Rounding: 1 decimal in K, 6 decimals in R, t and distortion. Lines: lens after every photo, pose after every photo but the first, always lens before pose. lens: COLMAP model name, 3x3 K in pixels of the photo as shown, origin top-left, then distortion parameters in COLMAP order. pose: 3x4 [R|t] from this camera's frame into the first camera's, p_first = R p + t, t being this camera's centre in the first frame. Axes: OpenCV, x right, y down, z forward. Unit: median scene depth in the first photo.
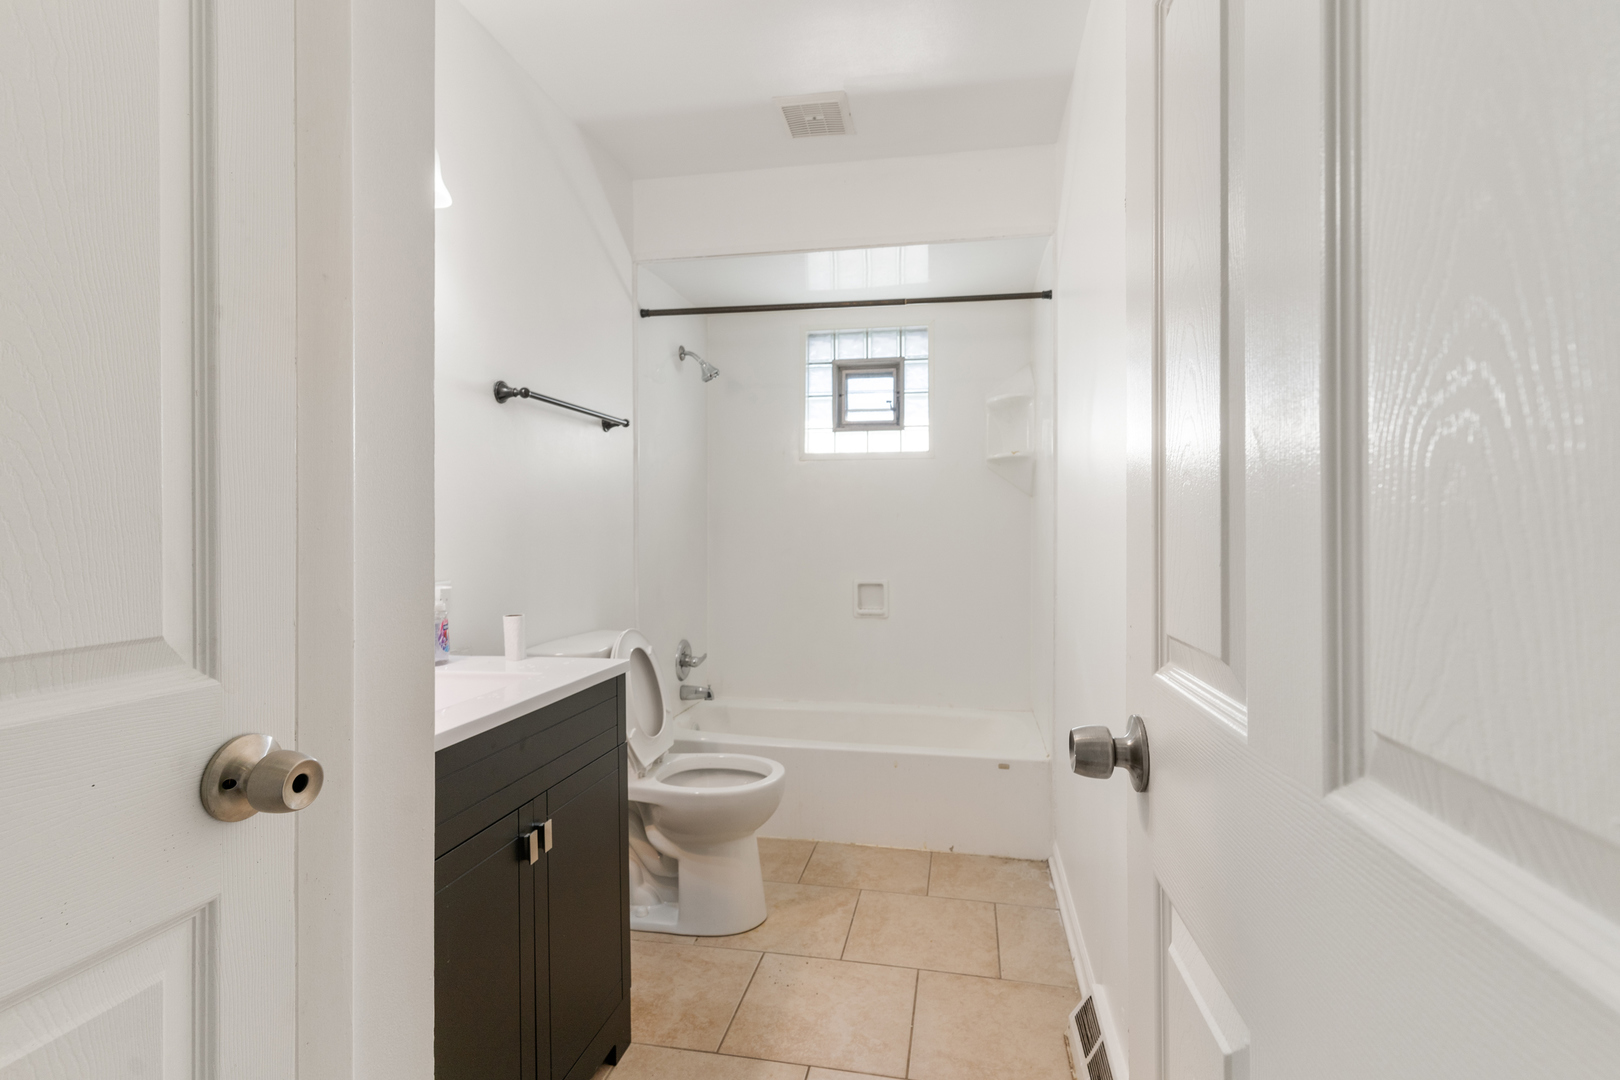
lens RADIAL K [[766.8, 0, 811.4], [0, 766.8, 532.6], [0, 0, 1]] dist [0.003500, -0.000387]
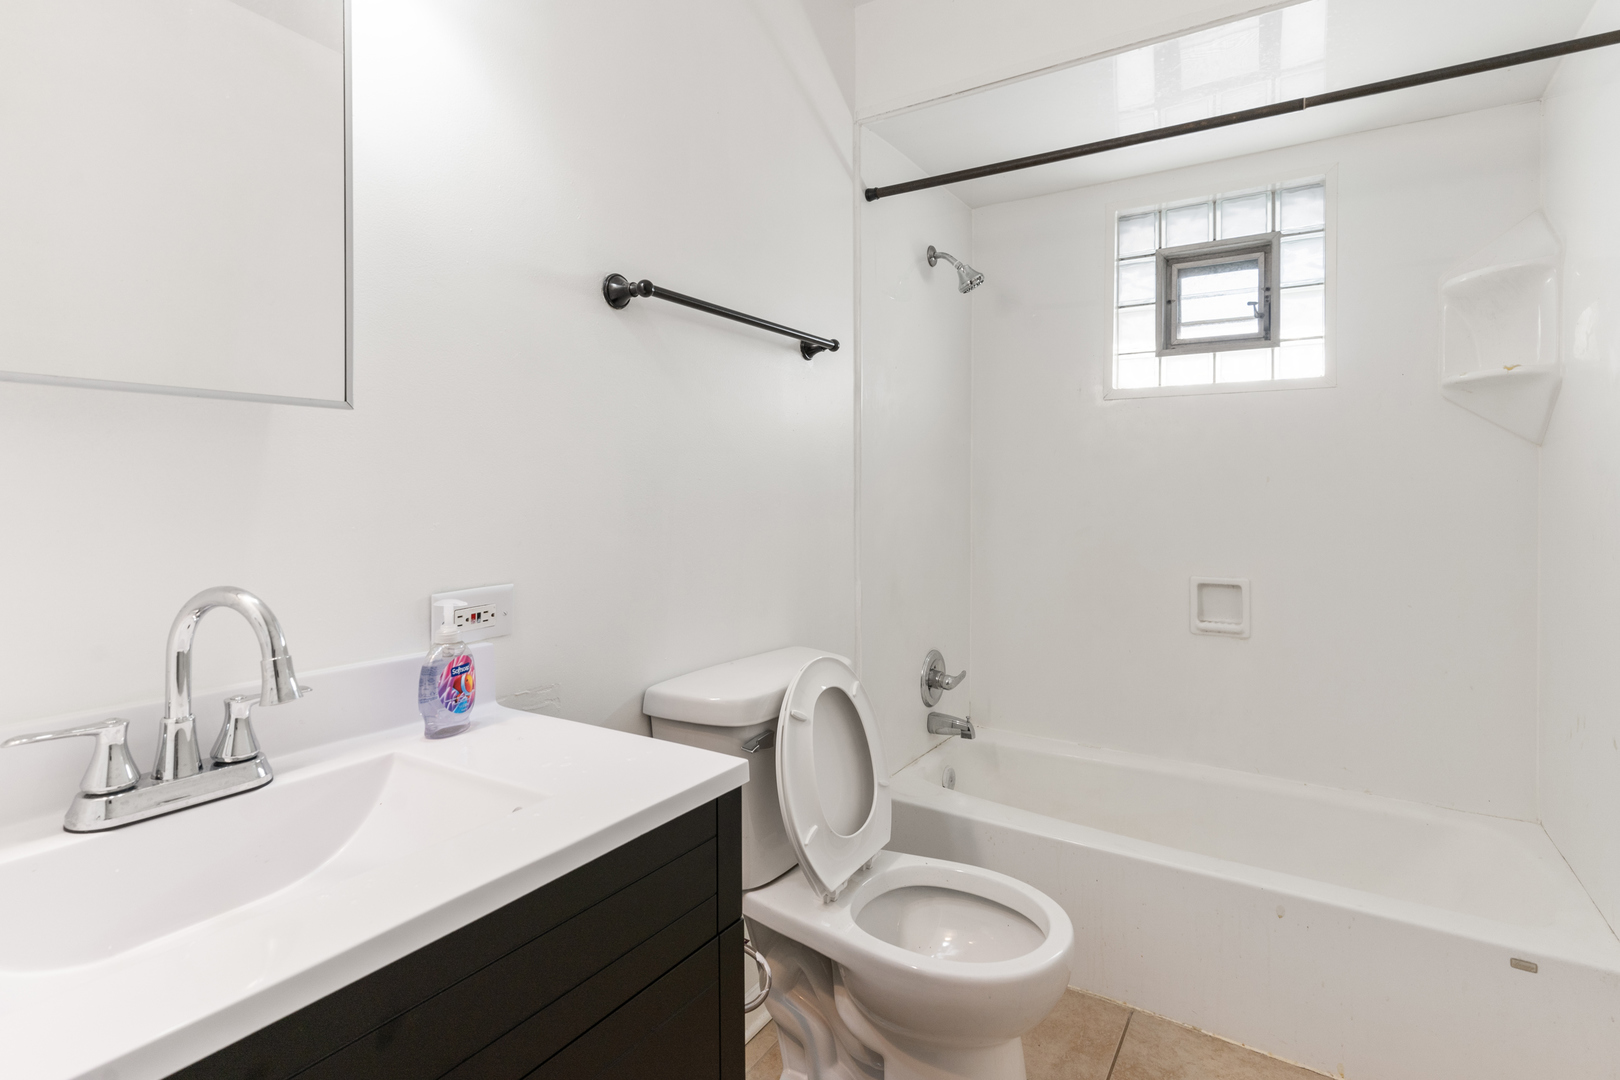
lens RADIAL K [[766.8, 0, 818.9], [0, 766.8, 489.4], [0, 0, 1]] dist [0.003500, -0.000387]
pose [[0.931649, 0.003933, -0.363338, -0.003581], [-0.007348, 0.999941, -0.008020, -0.006645], [0.363285, 0.010141, 0.931623, 0.280702]]
